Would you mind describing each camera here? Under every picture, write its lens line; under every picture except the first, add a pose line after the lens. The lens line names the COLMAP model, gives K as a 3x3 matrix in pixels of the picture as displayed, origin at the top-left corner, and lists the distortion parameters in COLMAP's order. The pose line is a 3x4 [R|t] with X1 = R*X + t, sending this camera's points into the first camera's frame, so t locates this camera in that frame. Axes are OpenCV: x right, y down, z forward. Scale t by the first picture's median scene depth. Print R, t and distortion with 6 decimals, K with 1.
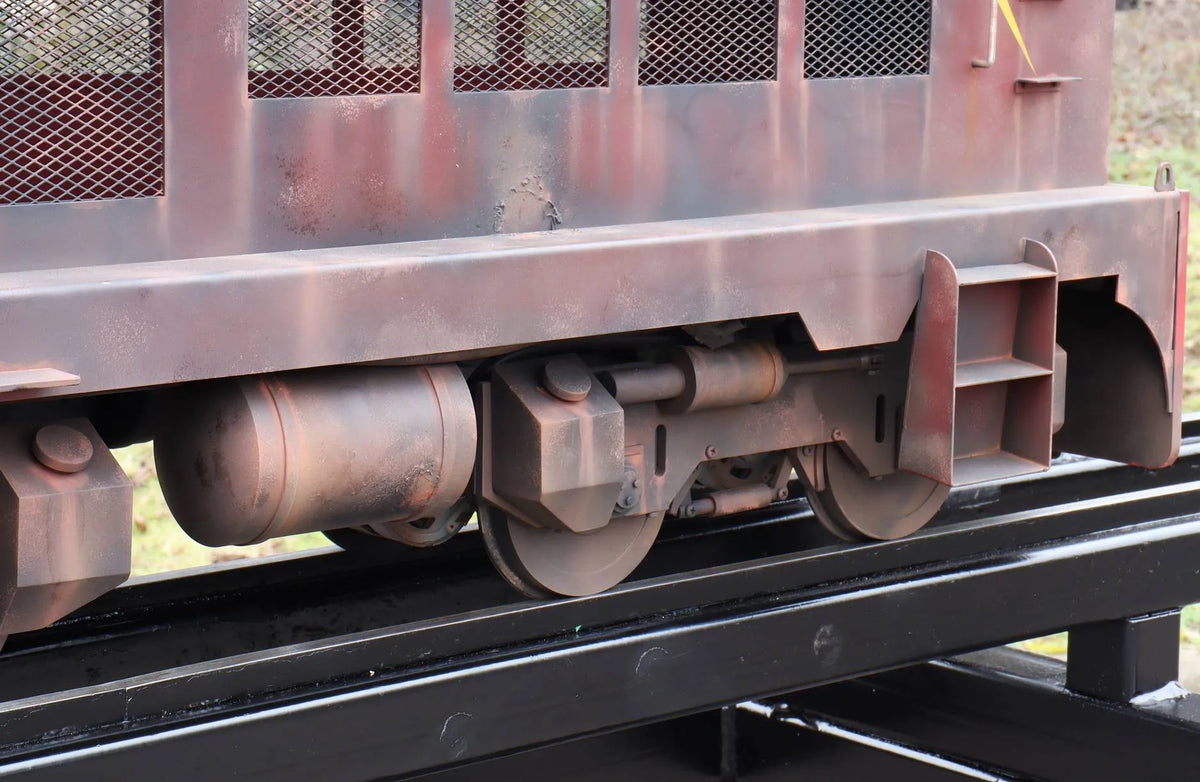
lens RADIAL K [[2912.5, 0, 631.8], [0, 2912.5, 391.7], [0, 0, 1]] dist [0.308892, 0.030324]
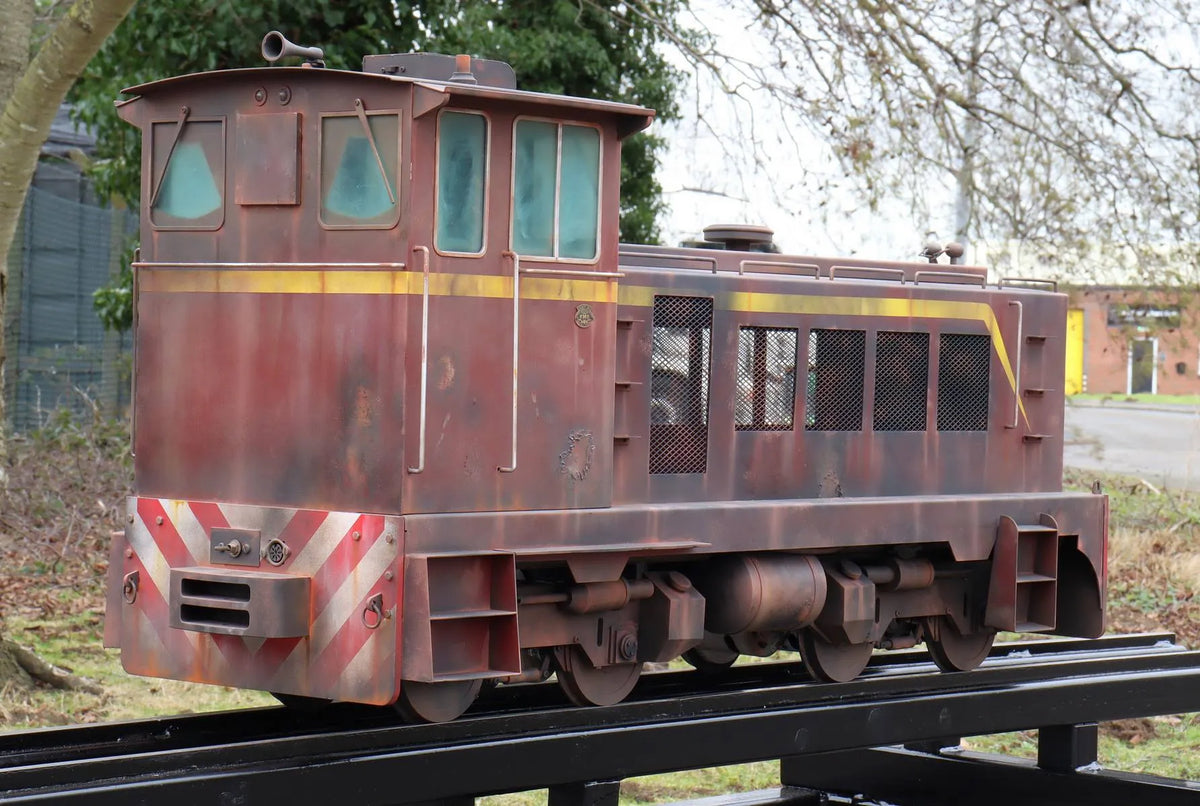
lens RADIAL K [[3264.0, 0, 600.0], [0, 3264.0, 403.0], [0, 0, 1]] dist [0.252561, 0.603164]
pose [[0.989393, 0.017817, 0.144164, -0.516493], [0.001906, 0.990771, -0.135533, 0.187038], [-0.145248, 0.134371, 0.980228, -1.230508]]
